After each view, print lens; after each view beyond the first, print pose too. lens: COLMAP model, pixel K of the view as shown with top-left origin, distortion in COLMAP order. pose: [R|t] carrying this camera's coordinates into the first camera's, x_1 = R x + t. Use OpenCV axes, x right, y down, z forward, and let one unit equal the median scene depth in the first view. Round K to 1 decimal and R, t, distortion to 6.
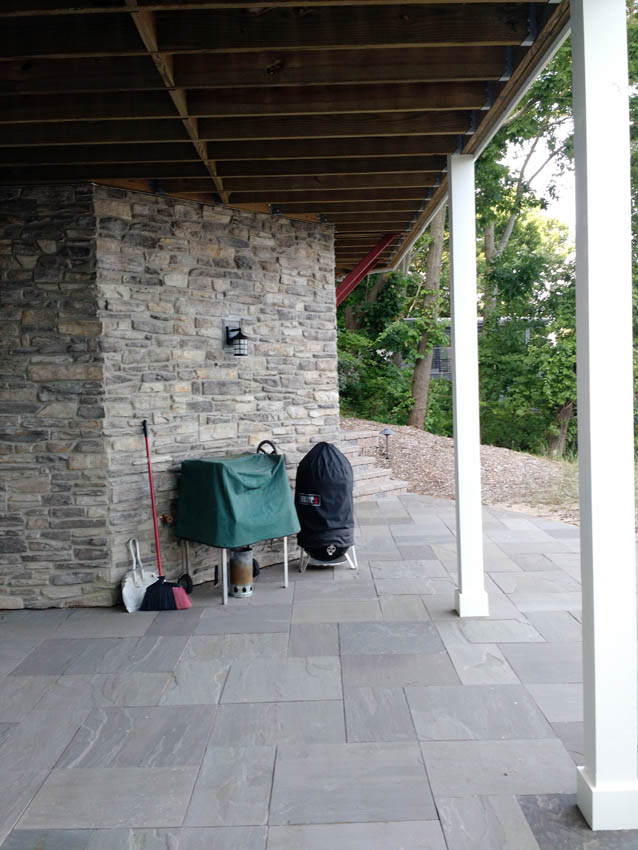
lens RADIAL K [[784.3, 0, 321.6], [0, 784.3, 418.0], [0, 0, 1]] dist [0.151482, -0.367576]
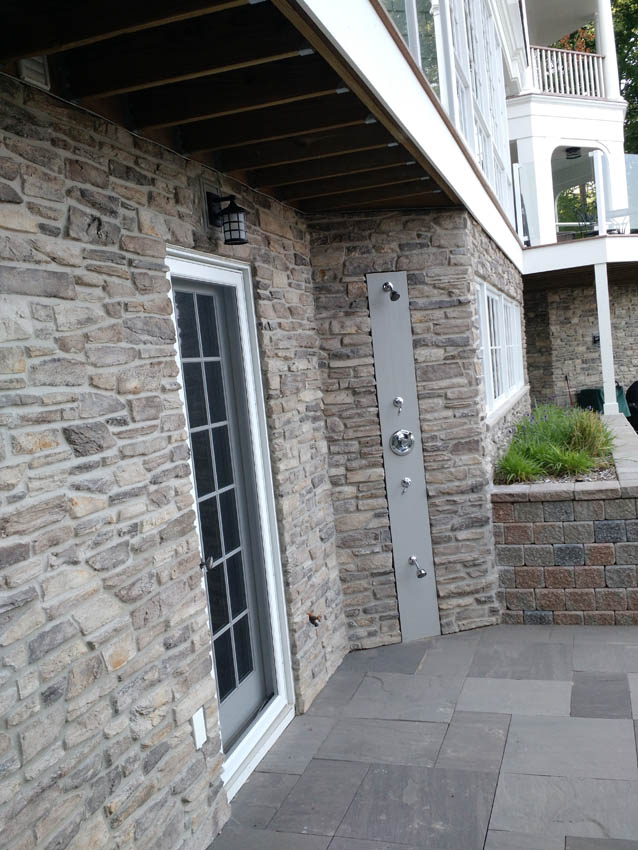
lens RADIAL K [[784.3, 0, 321.6], [0, 784.3, 418.0], [0, 0, 1]] dist [0.151482, -0.367576]
pose [[0.947388, -0.040903, -0.317462, -0.159636], [0.053078, 0.998146, 0.029791, 0.022660], [0.315655, -0.045074, 0.947803, -1.751997]]
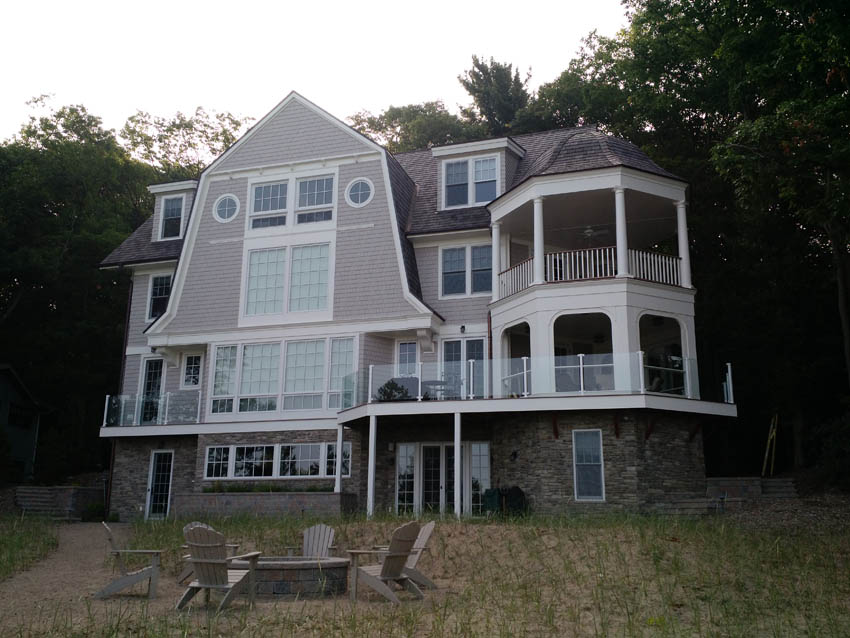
lens RADIAL K [[784.3, 0, 423.0], [0, 784.3, 323.2], [0, 0, 1]] dist [0.151482, -0.367576]
pose [[-0.336319, -0.200881, -0.920074, 3.625118], [-0.043546, 0.979257, -0.197885, 0.037332], [0.940741, -0.026487, -0.338090, 1.957122]]
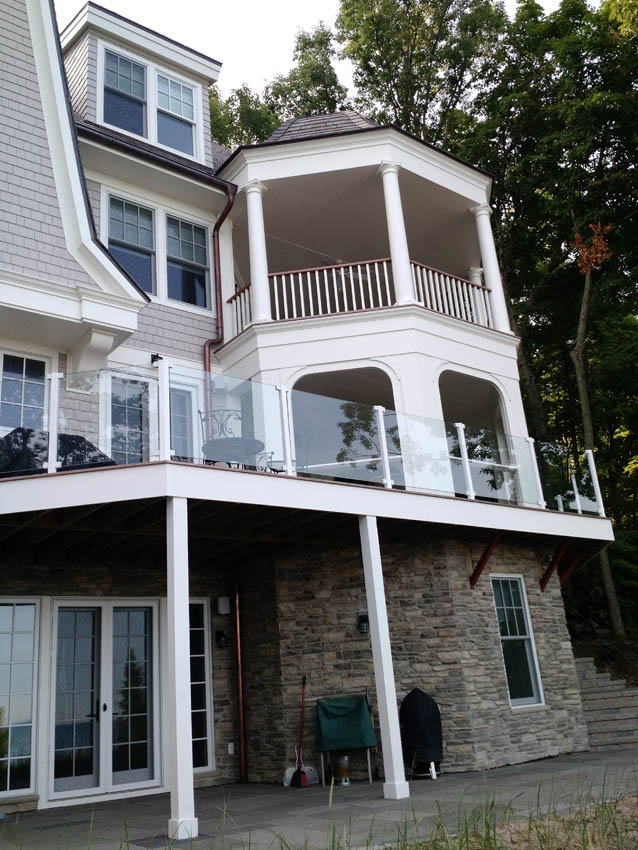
lens RADIAL K [[784.3, 0, 321.6], [0, 784.3, 418.0], [0, 0, 1]] dist [0.151482, -0.367576]
pose [[0.597820, -0.282910, -0.750048, 1.328782], [0.021491, 0.940974, -0.337796, 0.061301], [0.801342, 0.185822, 0.568614, -0.129453]]
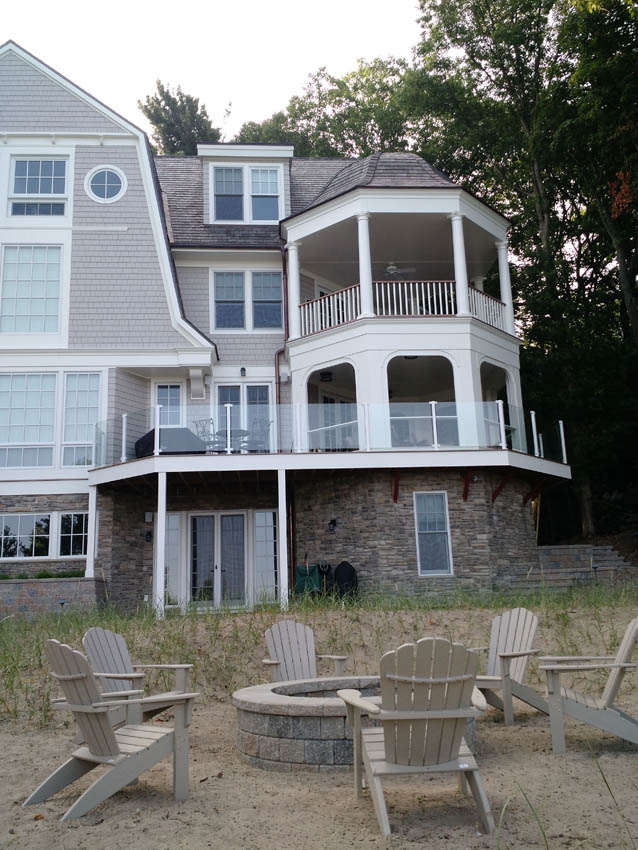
lens RADIAL K [[784.3, 0, 321.6], [0, 784.3, 418.0], [0, 0, 1]] dist [0.151482, -0.367576]
pose [[0.050953, -0.193720, -0.979733, 2.966071], [-0.014546, 0.980759, -0.194679, 0.083644], [0.998595, 0.024171, 0.047155, 0.877567]]
